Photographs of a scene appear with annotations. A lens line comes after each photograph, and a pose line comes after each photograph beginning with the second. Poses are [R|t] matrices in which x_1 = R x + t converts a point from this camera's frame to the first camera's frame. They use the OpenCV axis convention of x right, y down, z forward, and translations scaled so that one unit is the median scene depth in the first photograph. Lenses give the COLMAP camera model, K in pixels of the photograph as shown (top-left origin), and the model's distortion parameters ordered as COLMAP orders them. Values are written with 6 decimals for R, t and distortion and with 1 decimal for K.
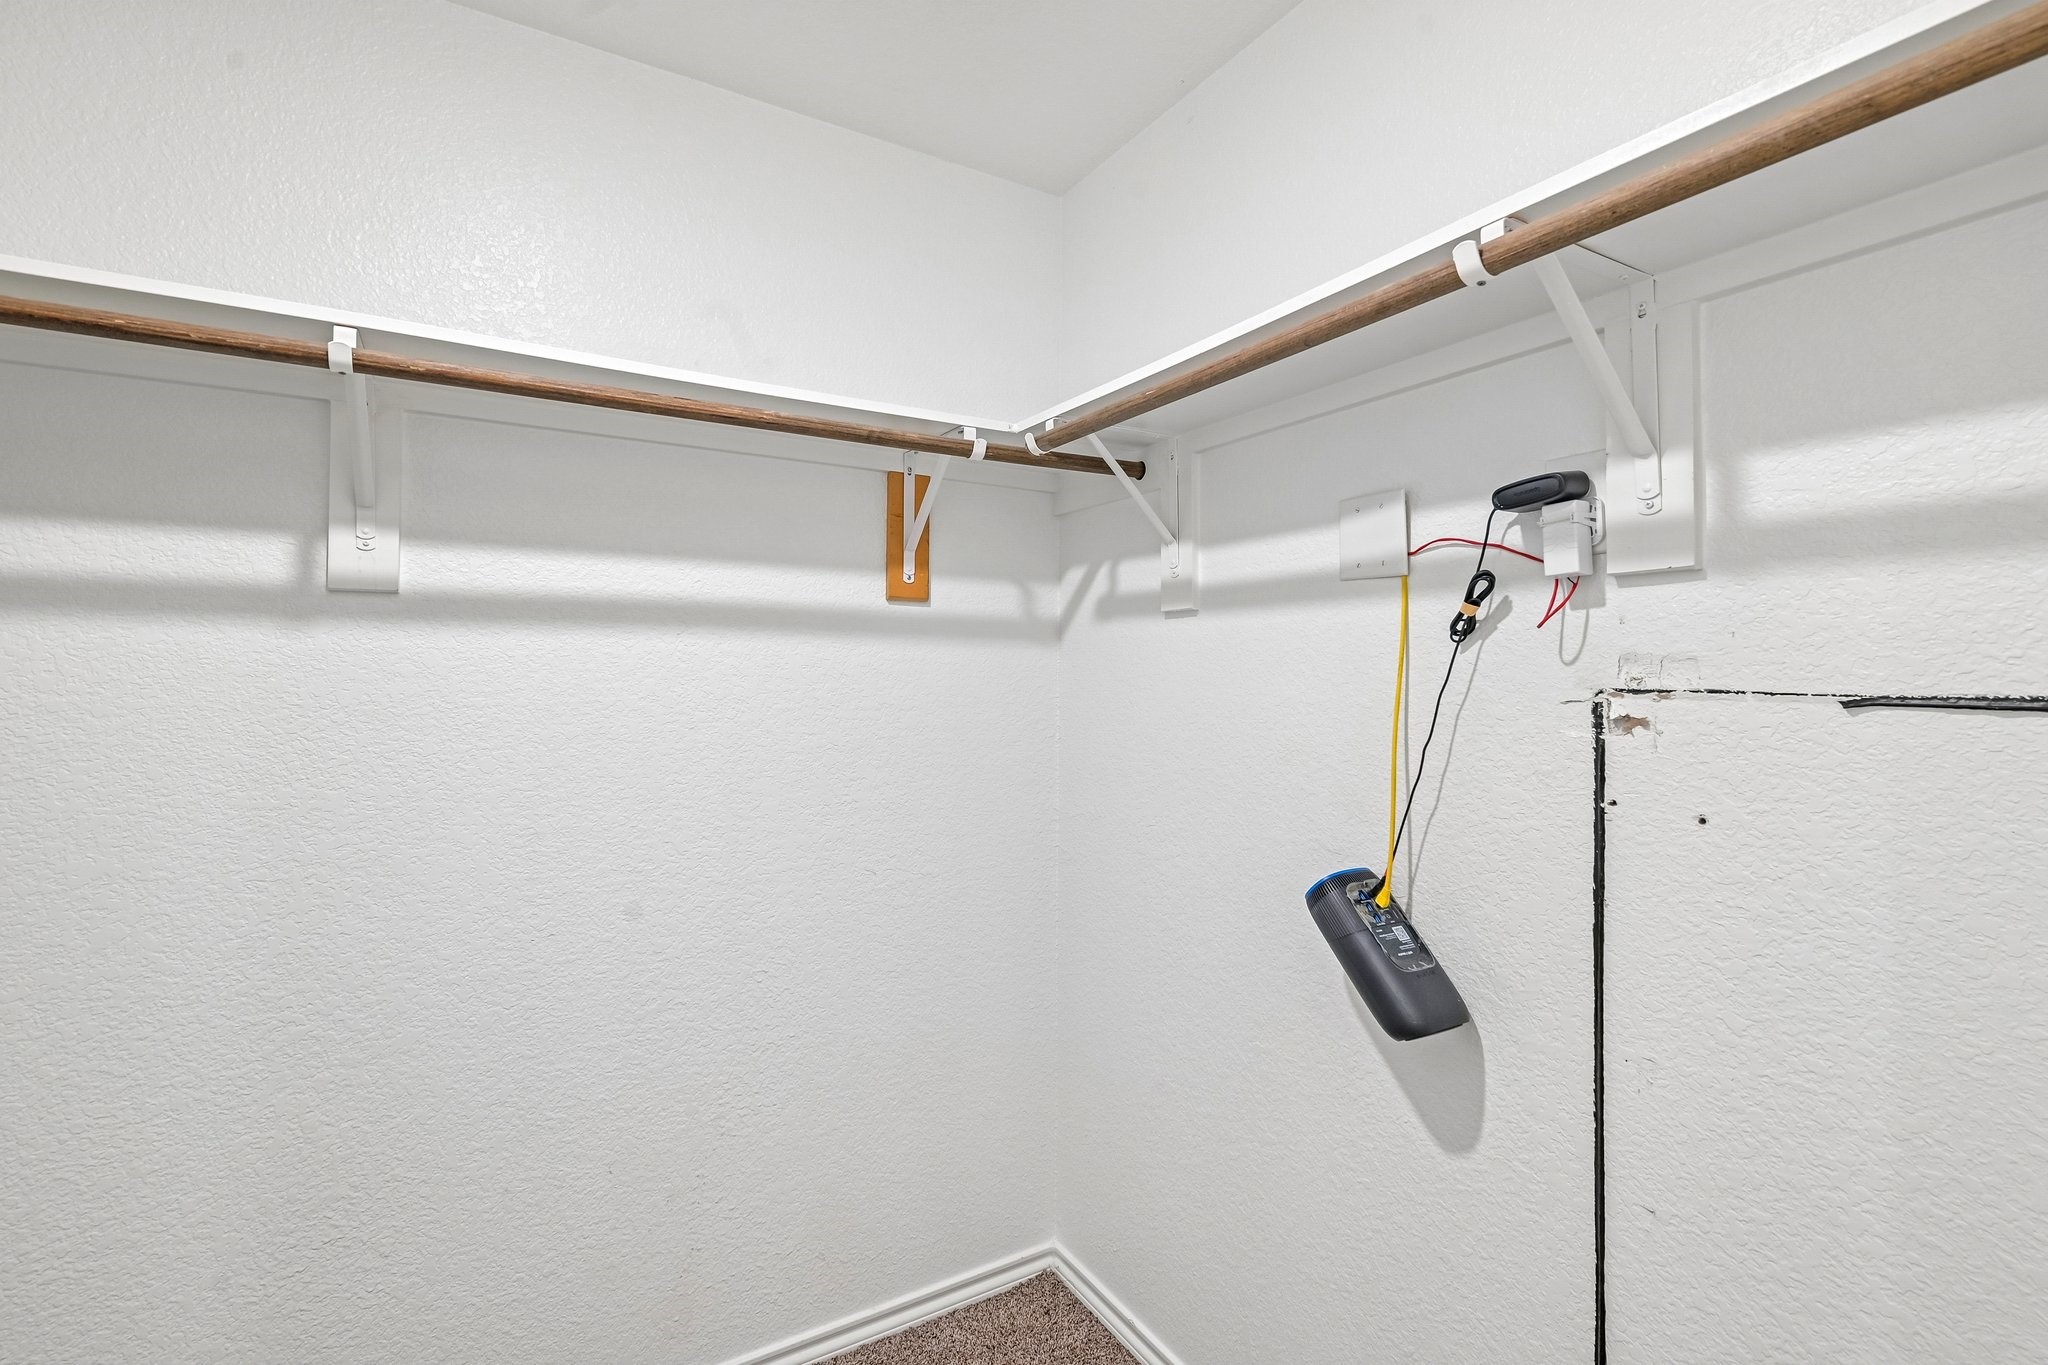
lens RADIAL K [[898.0, 0, 1028.1], [0, 898.0, 651.9], [0, 0, 1]] dist [0.001618, 0.000132]
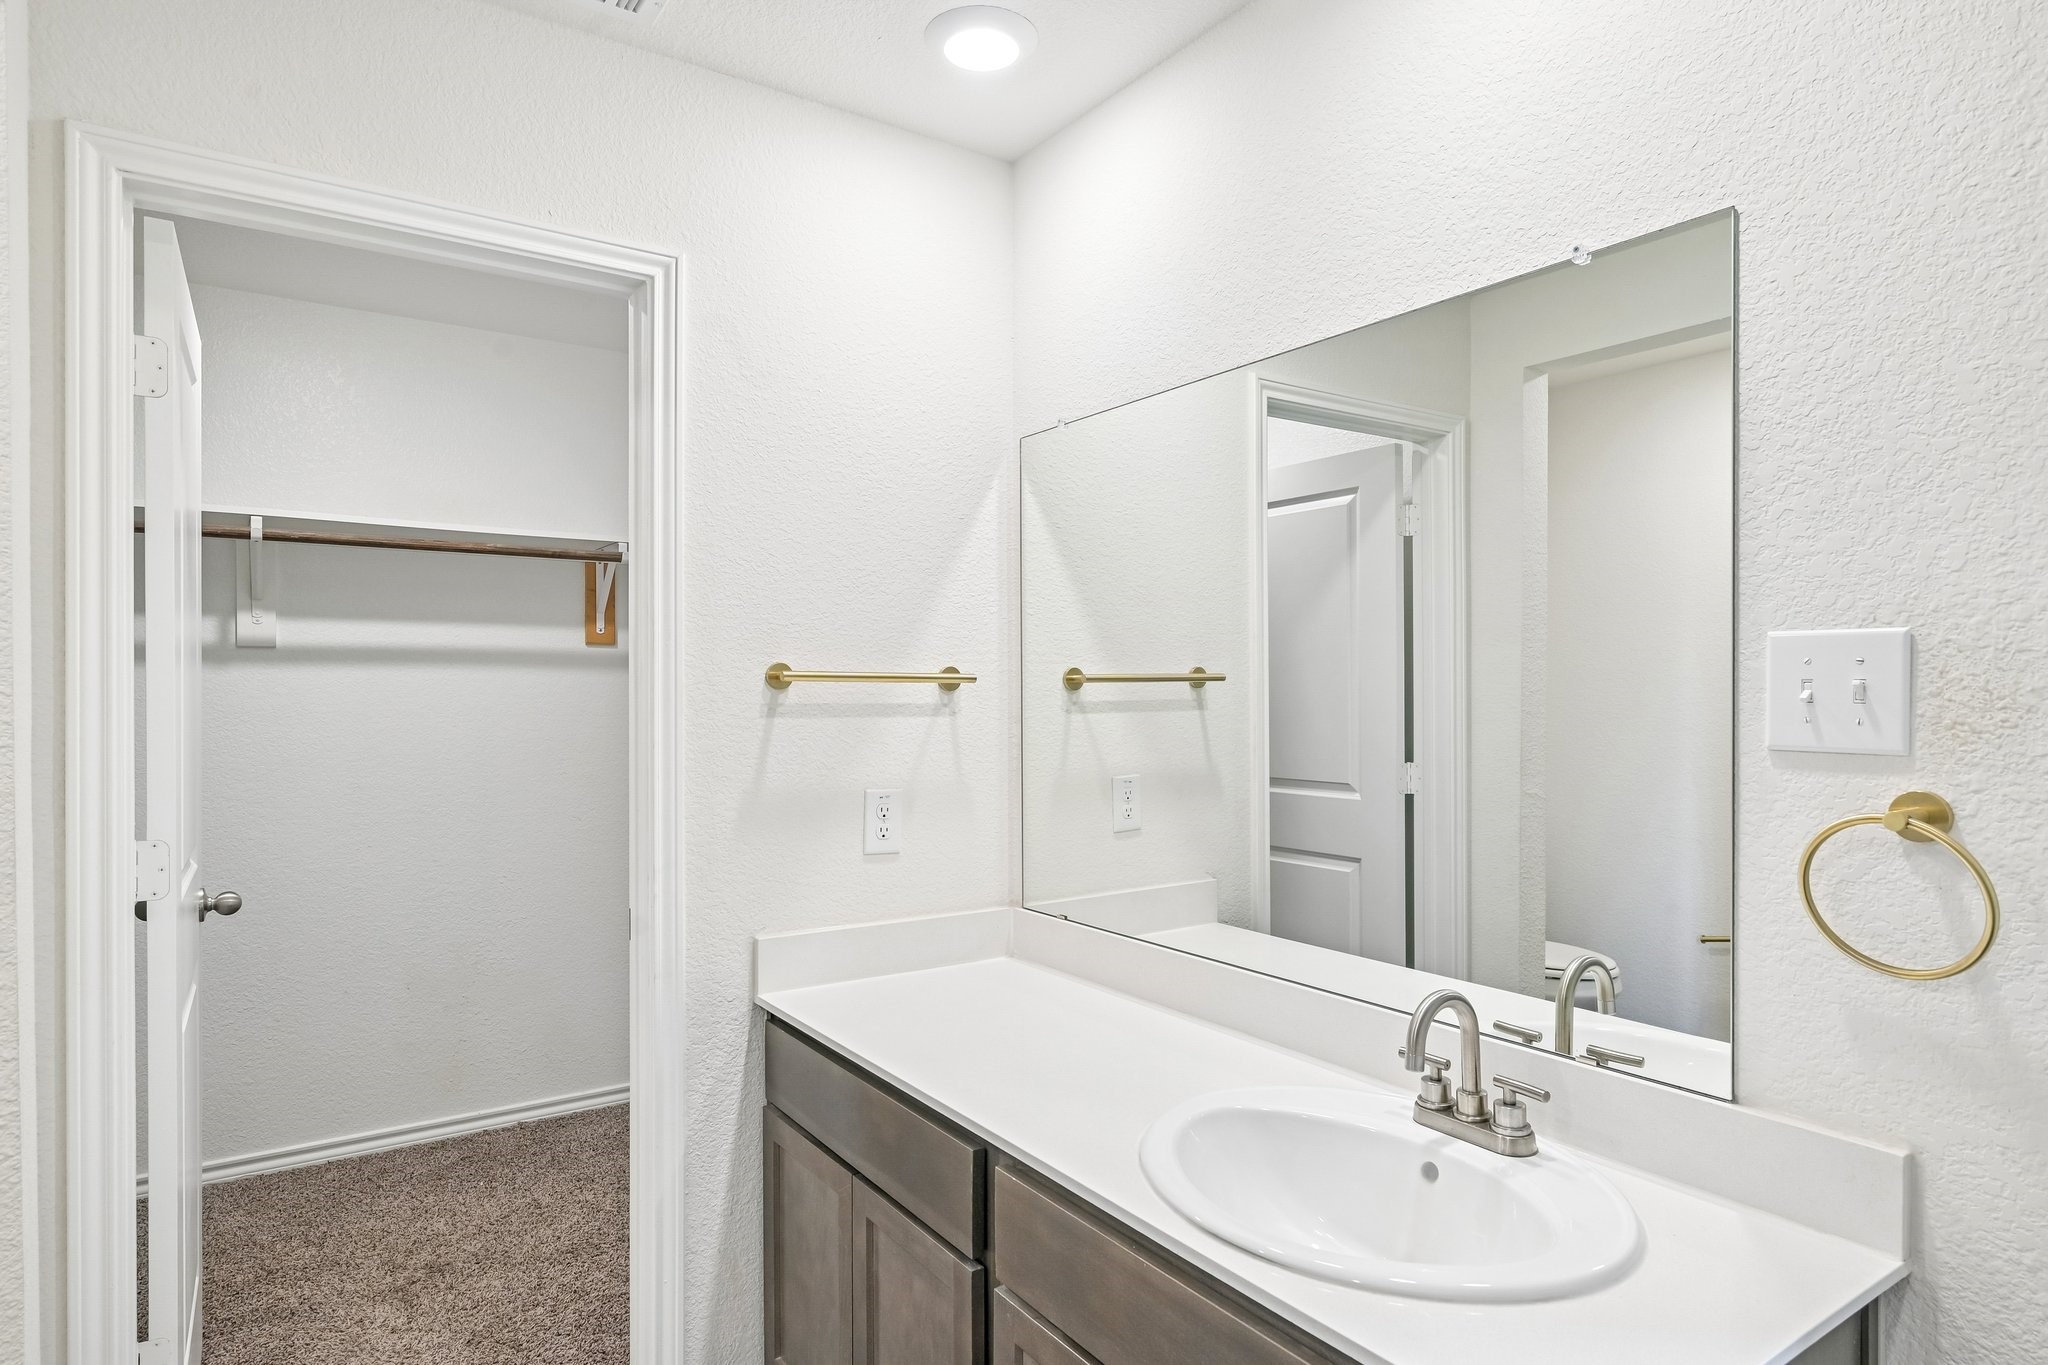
lens RADIAL K [[1112.3, 0, 1025.7], [0, 1112.3, 694.2], [0, 0, 1]] dist [-0.010179, 0.003903]
pose [[0.998283, -0.006783, 0.058178, 0.631043], [0.005362, 0.999685, 0.024537, -0.019308], [-0.058326, -0.024182, 0.998005, -1.241420]]
